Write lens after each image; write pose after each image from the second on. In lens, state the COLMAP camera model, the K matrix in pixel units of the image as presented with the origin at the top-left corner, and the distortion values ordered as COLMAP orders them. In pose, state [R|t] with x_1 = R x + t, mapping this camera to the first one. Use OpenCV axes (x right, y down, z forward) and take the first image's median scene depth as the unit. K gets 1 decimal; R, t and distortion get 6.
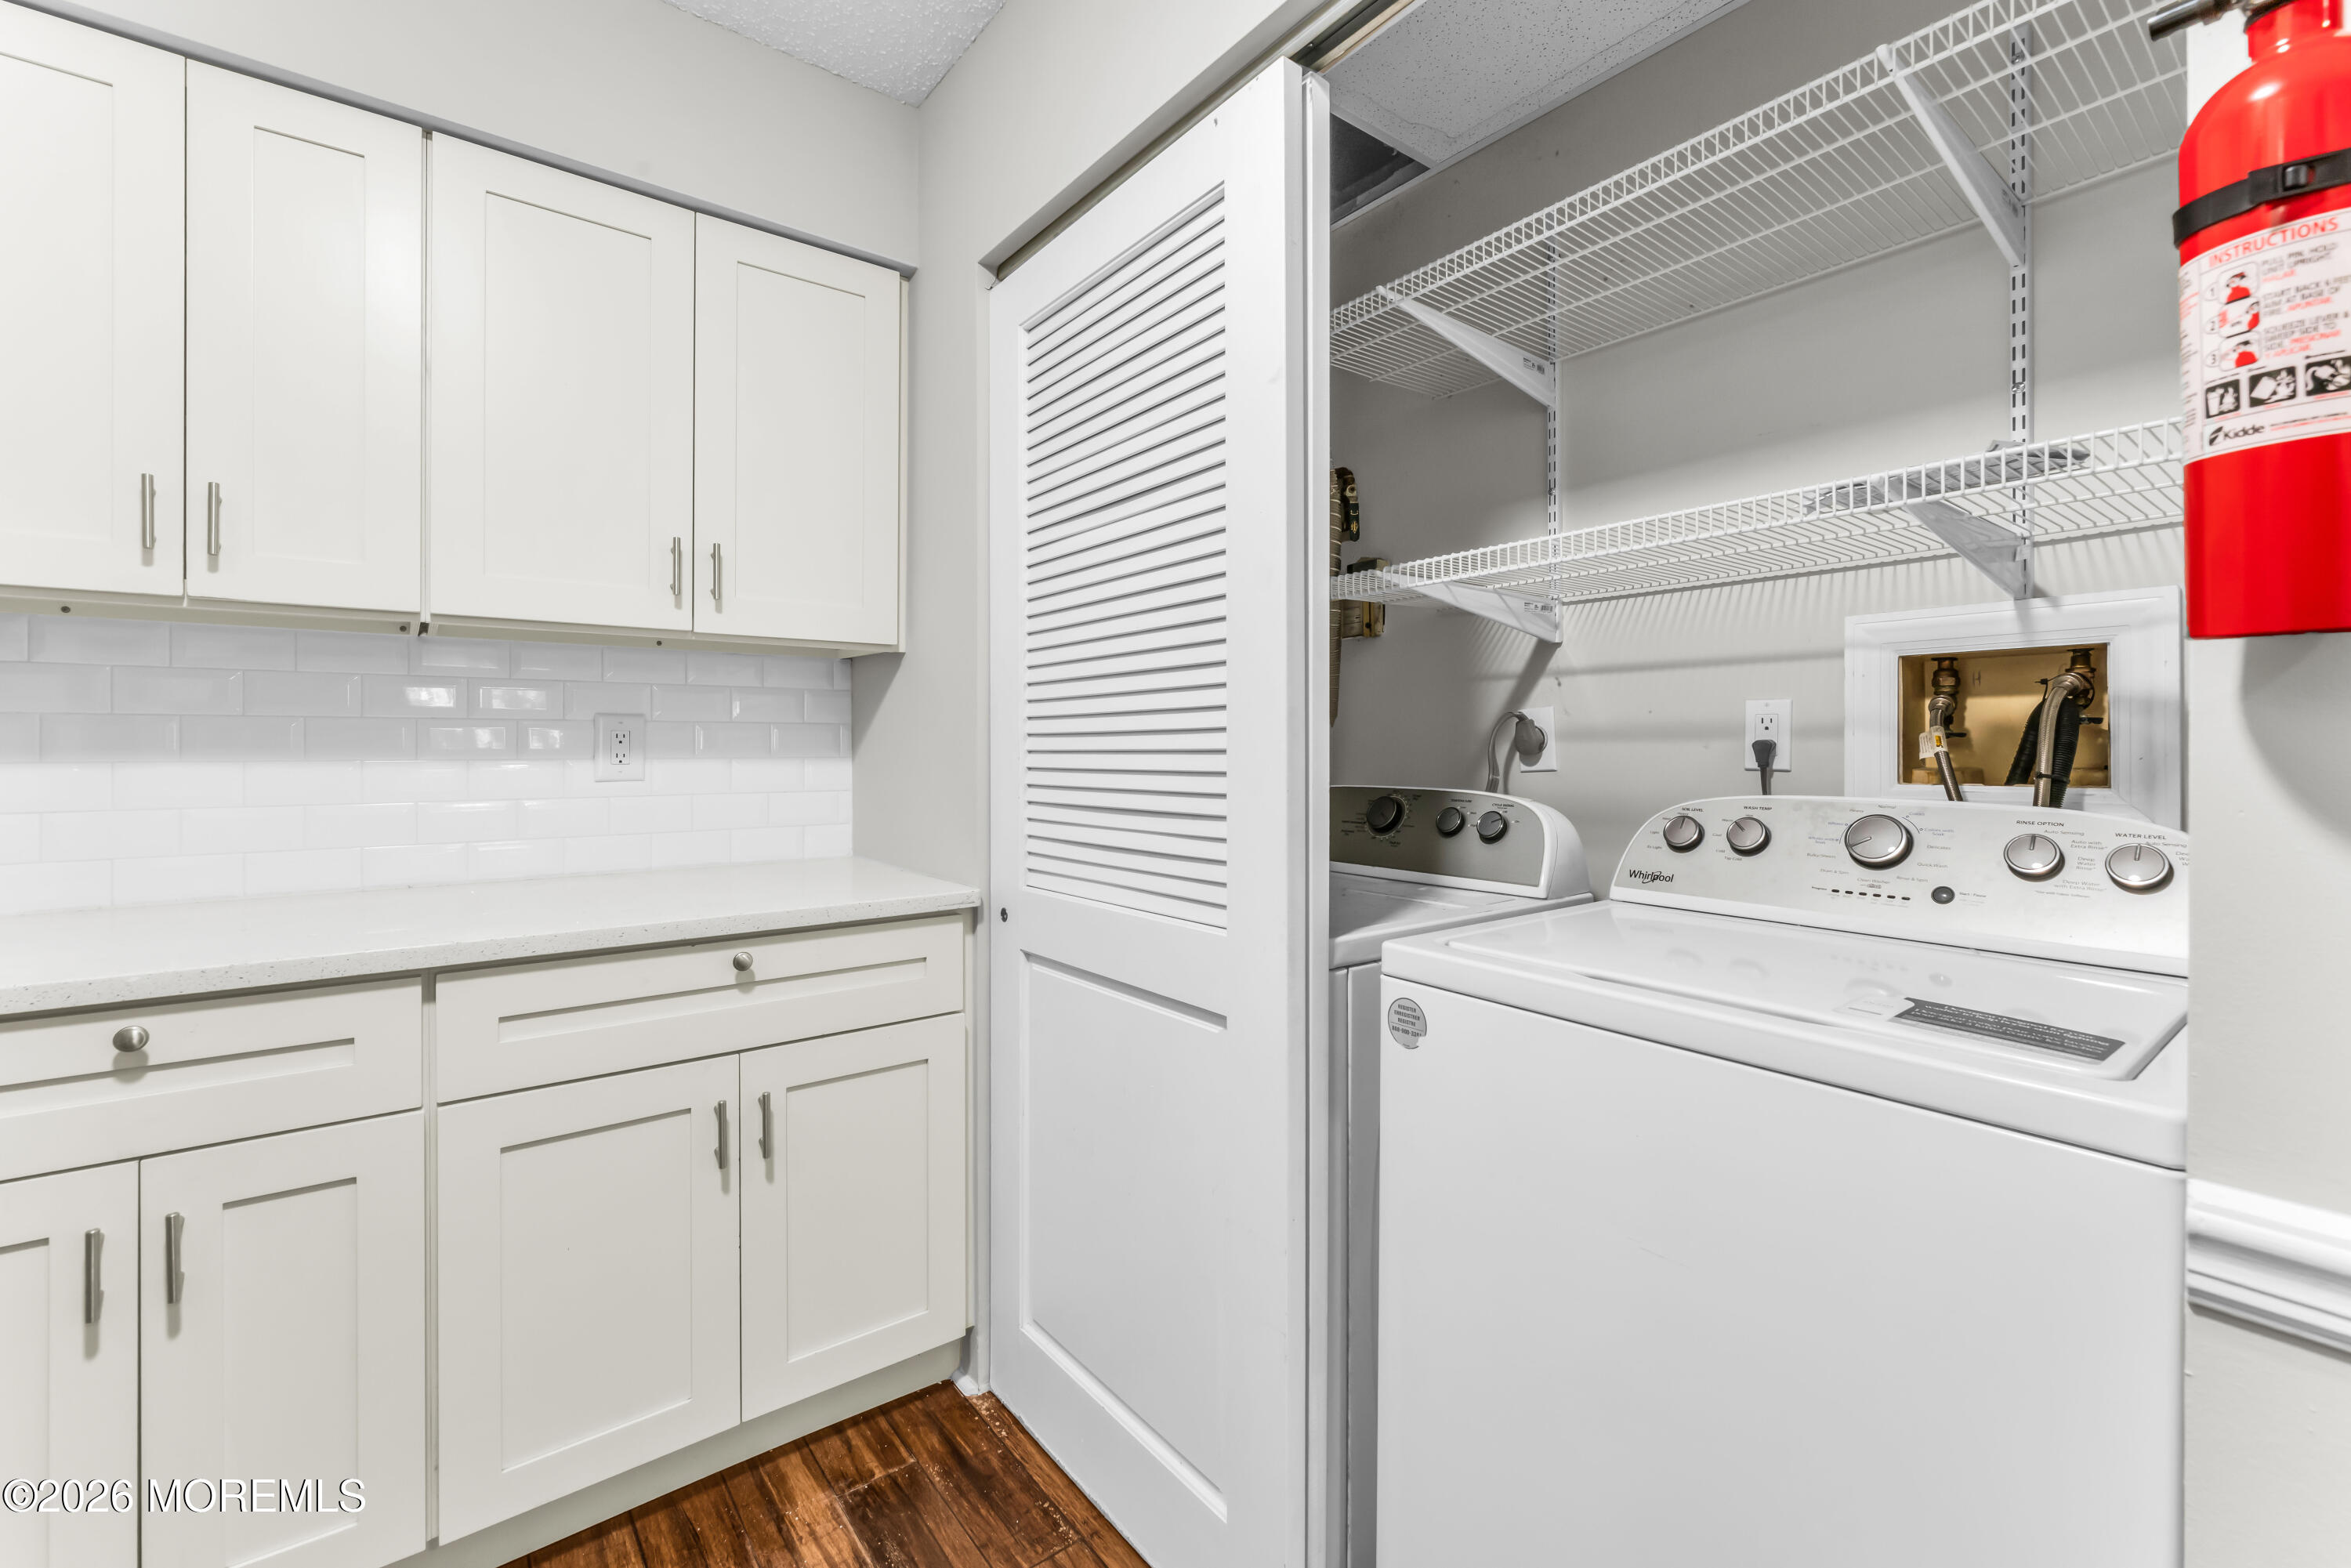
lens RADIAL K [[951.1, 0, 1133.8], [0, 951.1, 749.4], [0, 0, 1]] dist [-0.000352, -0.000481]
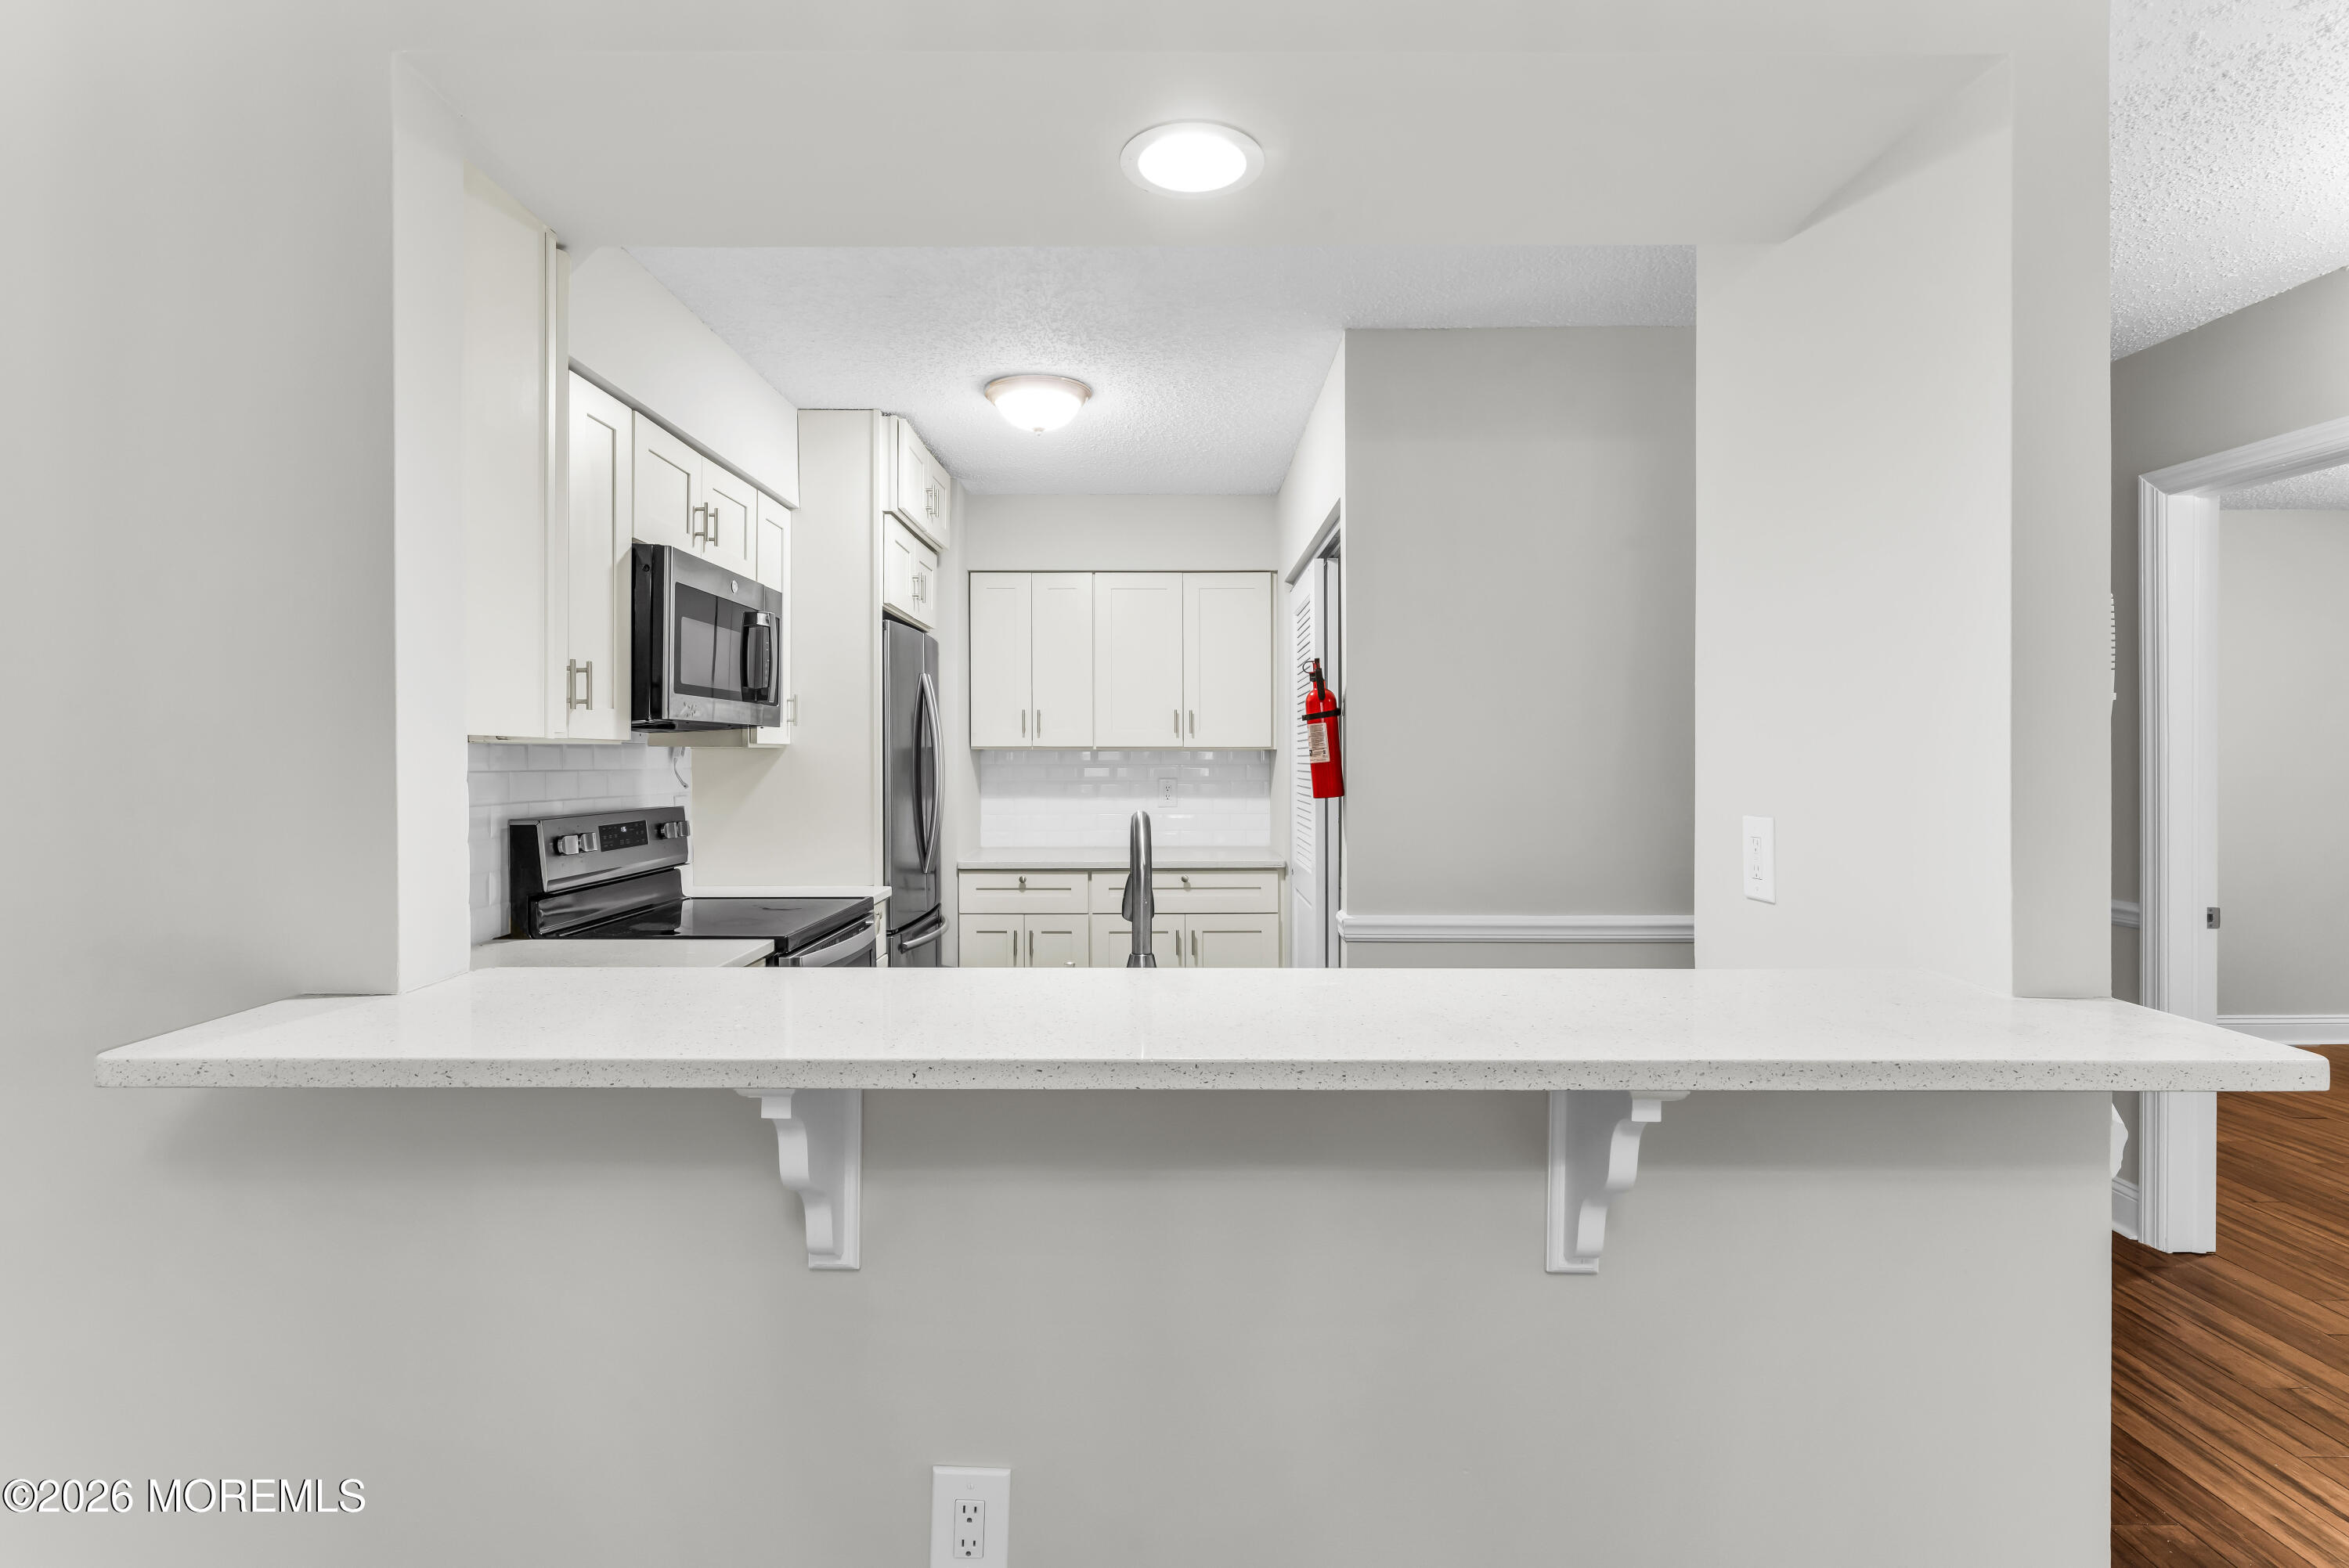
lens RADIAL K [[950.2, 0, 1184.5], [0, 950.2, 767.6], [0, 0, 1]] dist [-0.000352, -0.000481]
pose [[0.814140, 0.002533, -0.580663, 1.118999], [0.001620, 0.999977, 0.006634, -0.103899], [0.580667, -0.006342, 0.814117, -1.147988]]
